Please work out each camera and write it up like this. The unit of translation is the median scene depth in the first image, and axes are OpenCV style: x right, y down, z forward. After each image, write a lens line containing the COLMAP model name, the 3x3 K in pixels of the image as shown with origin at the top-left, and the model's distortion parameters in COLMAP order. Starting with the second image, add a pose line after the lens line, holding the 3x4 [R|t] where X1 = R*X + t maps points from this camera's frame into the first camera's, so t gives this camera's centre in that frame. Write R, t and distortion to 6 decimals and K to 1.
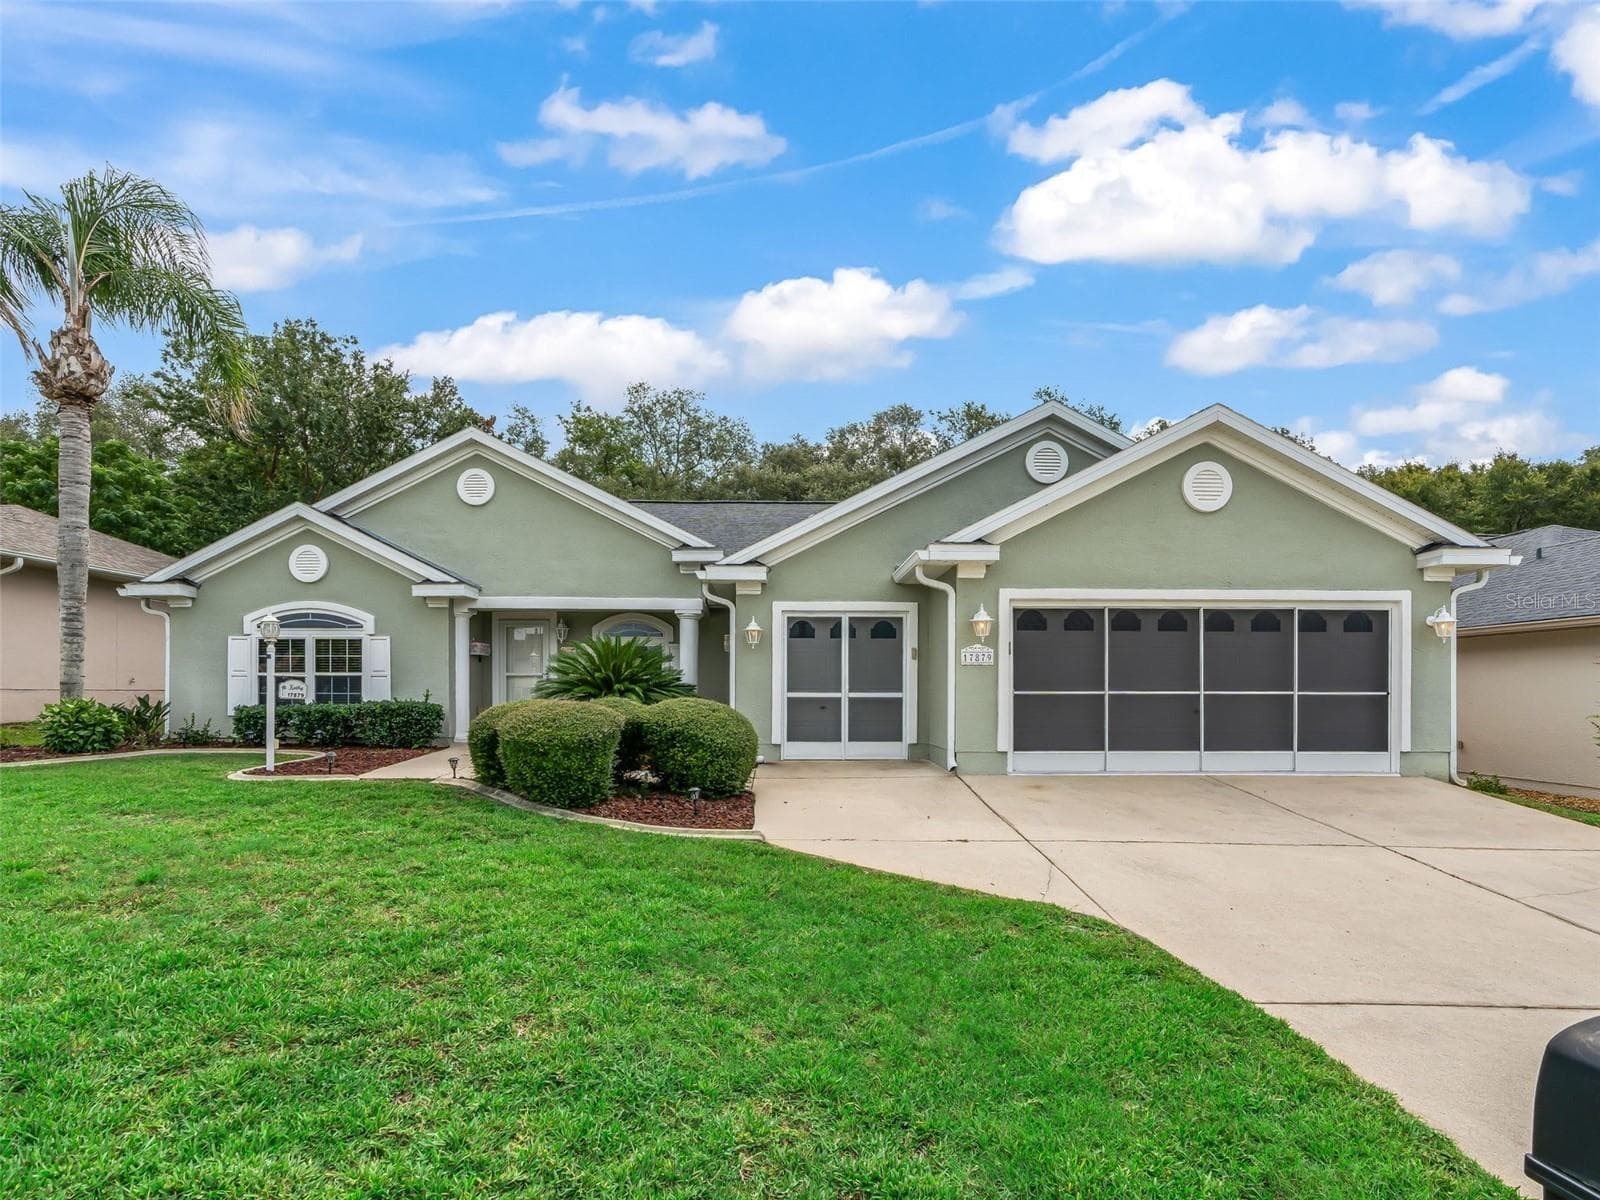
lens RADIAL K [[815.9, 0, 805.3], [0, 815.9, 709.4], [0, 0, 1]] dist [-0.001321, 0.001433]
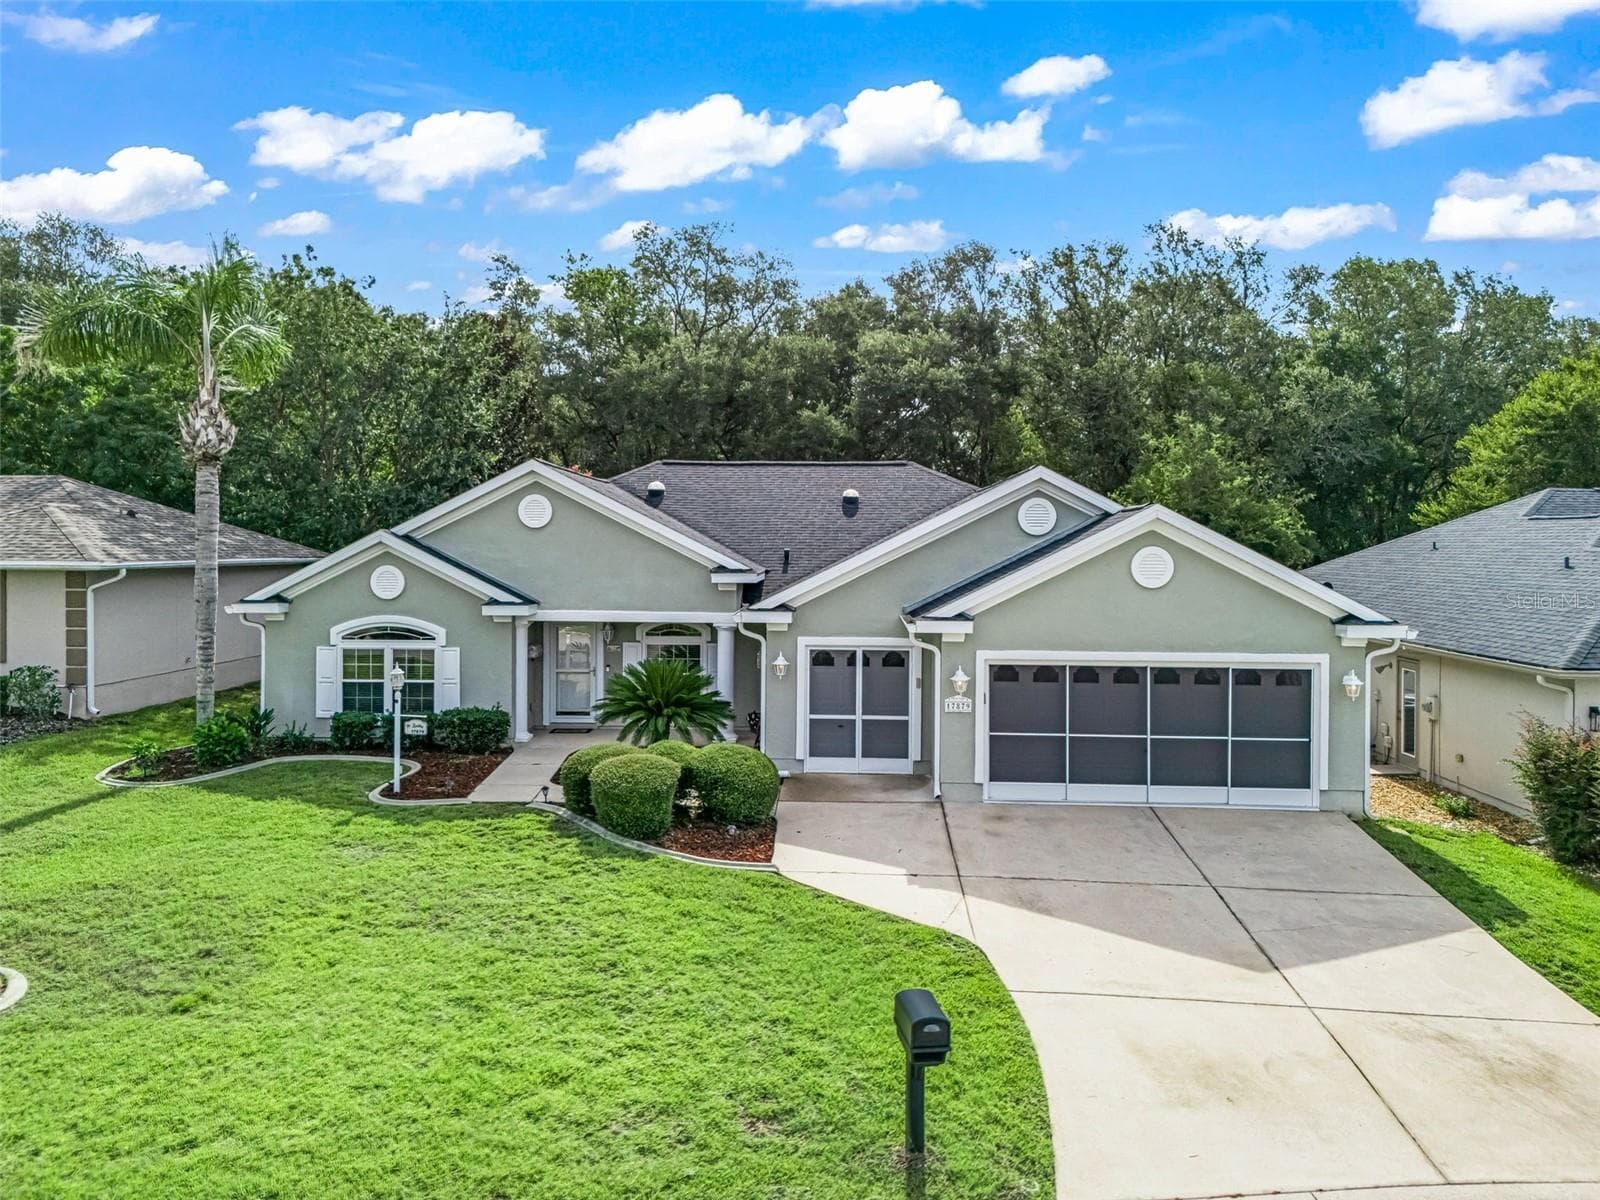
lens RADIAL K [[1180.2, 0, 814.4], [0, 1180.2, 577.7], [0, 0, 1]] dist [0.072613, -0.033545]
pose [[0.998308, 0.008064, -0.057583, 0.087127], [-0.006978, 0.999795, 0.019022, -0.267761], [0.057725, -0.018588, 0.998159, -0.730246]]
